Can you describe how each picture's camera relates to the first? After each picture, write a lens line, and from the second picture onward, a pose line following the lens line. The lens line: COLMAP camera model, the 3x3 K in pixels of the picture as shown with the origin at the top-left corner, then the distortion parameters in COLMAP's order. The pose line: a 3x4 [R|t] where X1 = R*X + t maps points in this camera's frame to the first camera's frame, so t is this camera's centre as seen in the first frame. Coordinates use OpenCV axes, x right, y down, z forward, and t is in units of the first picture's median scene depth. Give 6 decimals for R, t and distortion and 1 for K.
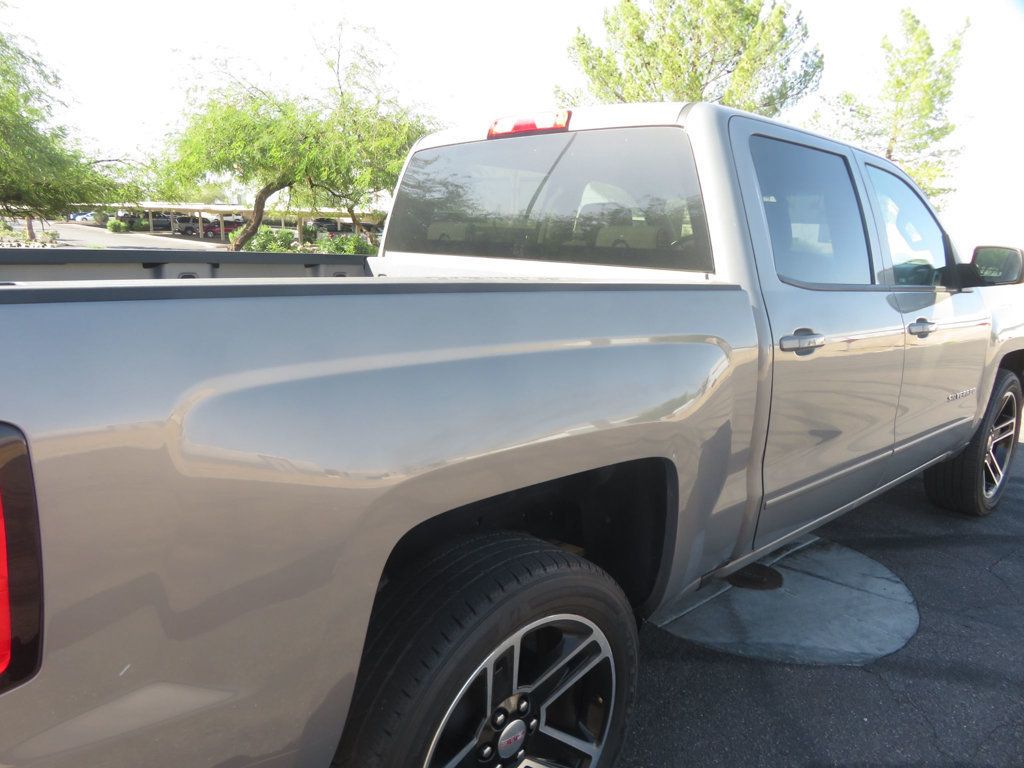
lens RADIAL K [[739.9, 0, 512.0], [0, 739.9, 384.0], [0, 0, 1]] dist [-0.079613, 0.079639]
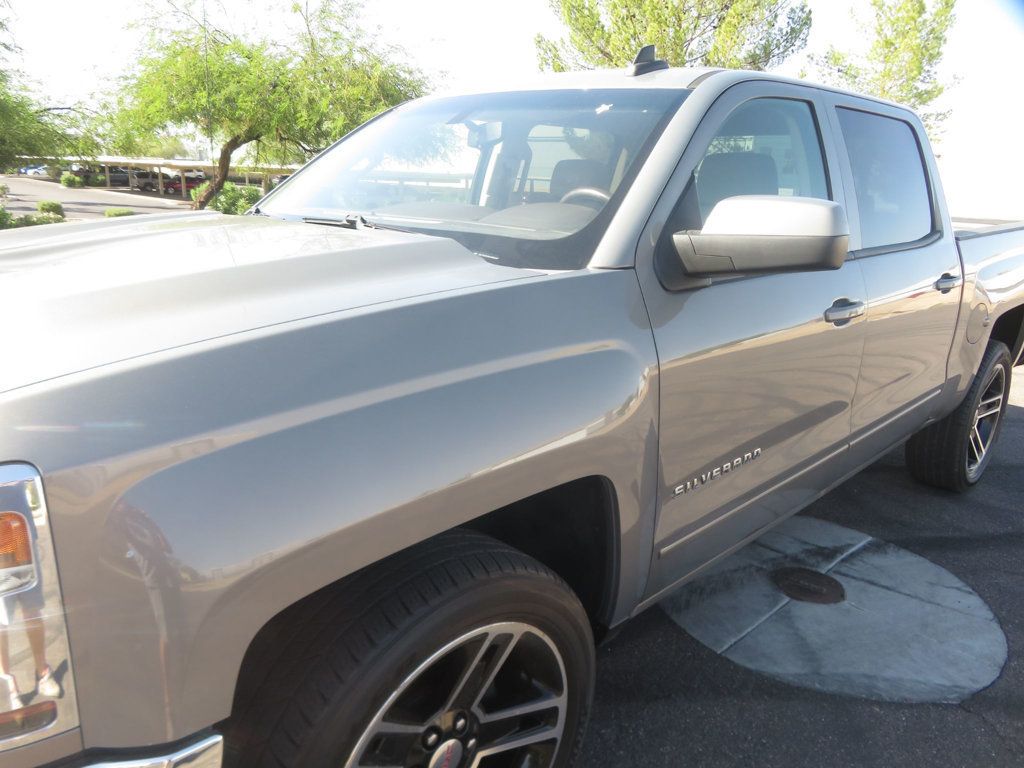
lens RADIAL K [[746.7, 0, 507.2], [0, 746.7, 387.4], [0, 0, 1]] dist [-0.080427, 0.073560]
pose [[0.999383, 0.004690, 0.034795, -0.012962], [-0.006540, 0.998560, 0.053250, -0.004304], [-0.034495, -0.053445, 0.997975, 0.025807]]
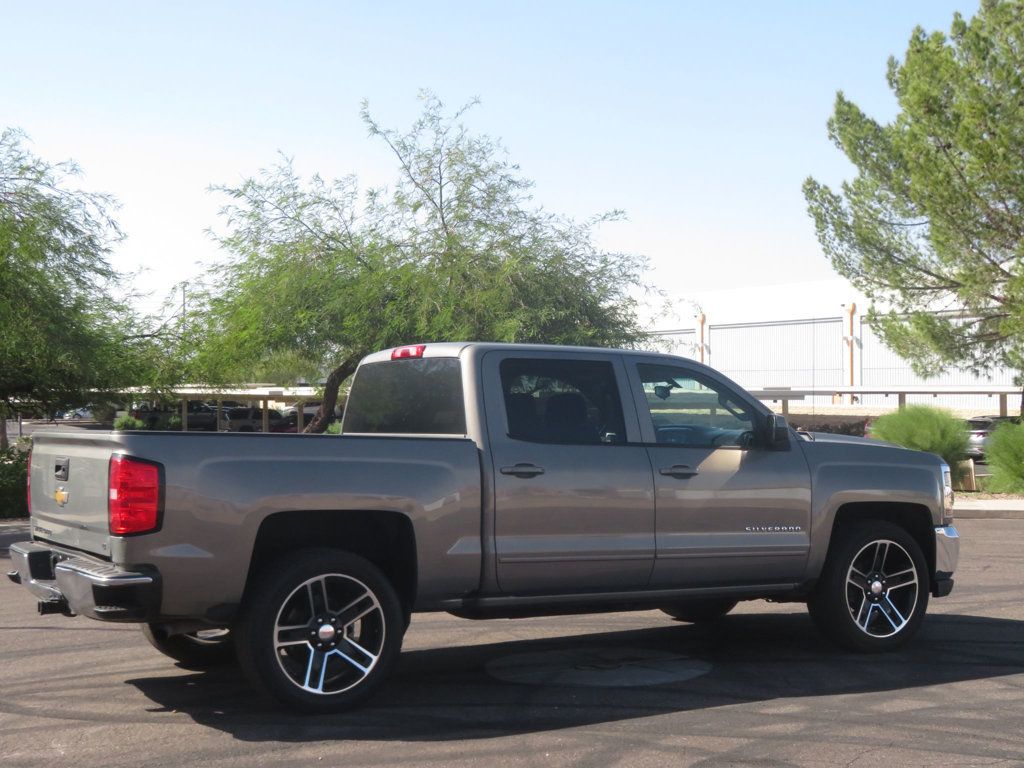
lens RADIAL K [[1578.9, 0, 512.0], [0, 1578.9, 384.0], [0, 0, 1]] dist [-0.034392, -0.189123]
pose [[0.969714, -0.031378, -0.242220, 0.191070], [-0.025168, 0.973597, -0.226883, 0.089529], [0.242944, 0.226108, 0.943320, -0.394478]]
